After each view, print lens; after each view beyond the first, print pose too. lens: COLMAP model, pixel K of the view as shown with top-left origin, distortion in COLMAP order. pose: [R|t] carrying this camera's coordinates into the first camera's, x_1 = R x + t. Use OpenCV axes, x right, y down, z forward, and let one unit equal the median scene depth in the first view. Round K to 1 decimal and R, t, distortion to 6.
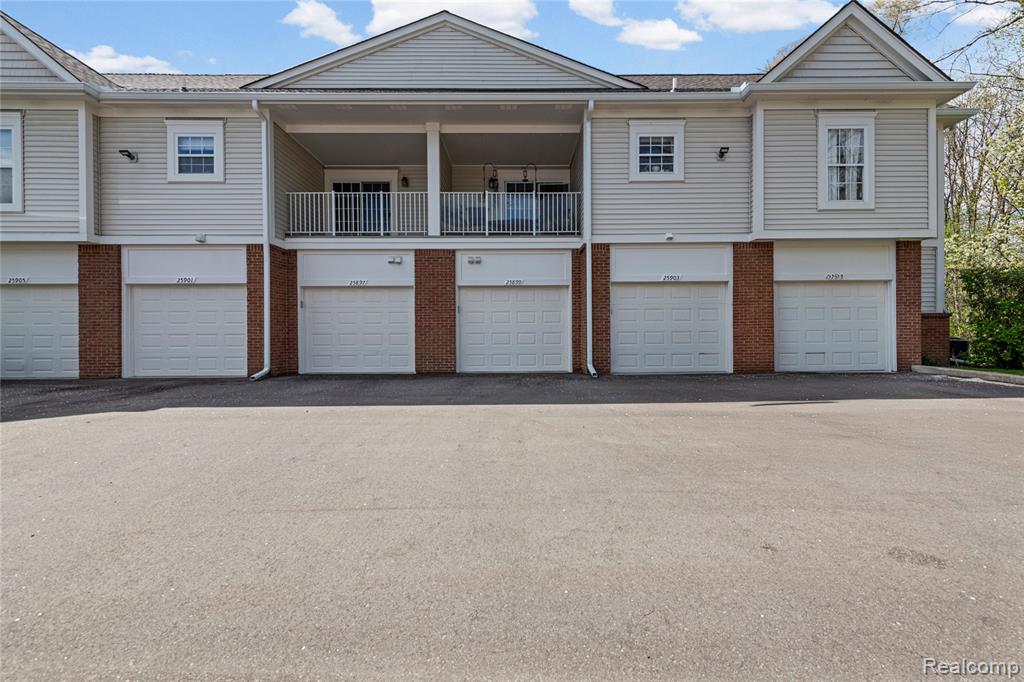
lens RADIAL K [[417.9, 0, 519.3], [0, 417.9, 340.0], [0, 0, 1]] dist [0.009976, 0.000004]
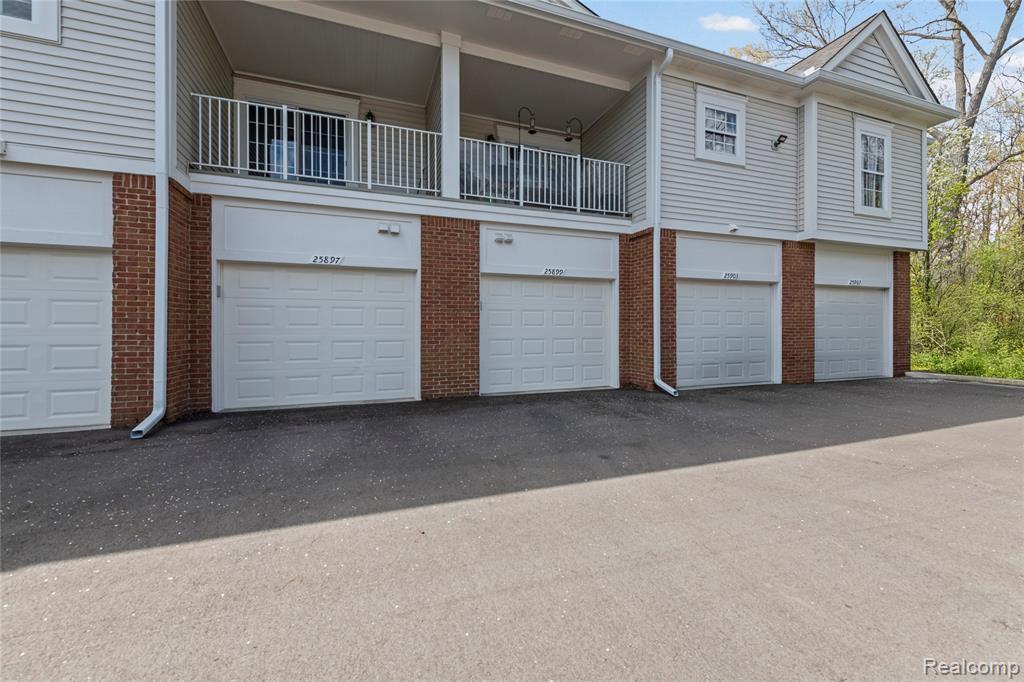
lens RADIAL K [[417.9, 0, 511.3], [0, 417.9, 325.7], [0, 0, 1]] dist [0.009976, 0.000004]
pose [[0.939222, 0.006065, 0.343257, -0.345793], [-0.000852, 0.999882, -0.015335, -0.029769], [-0.343309, 0.014111, 0.939116, 0.325288]]
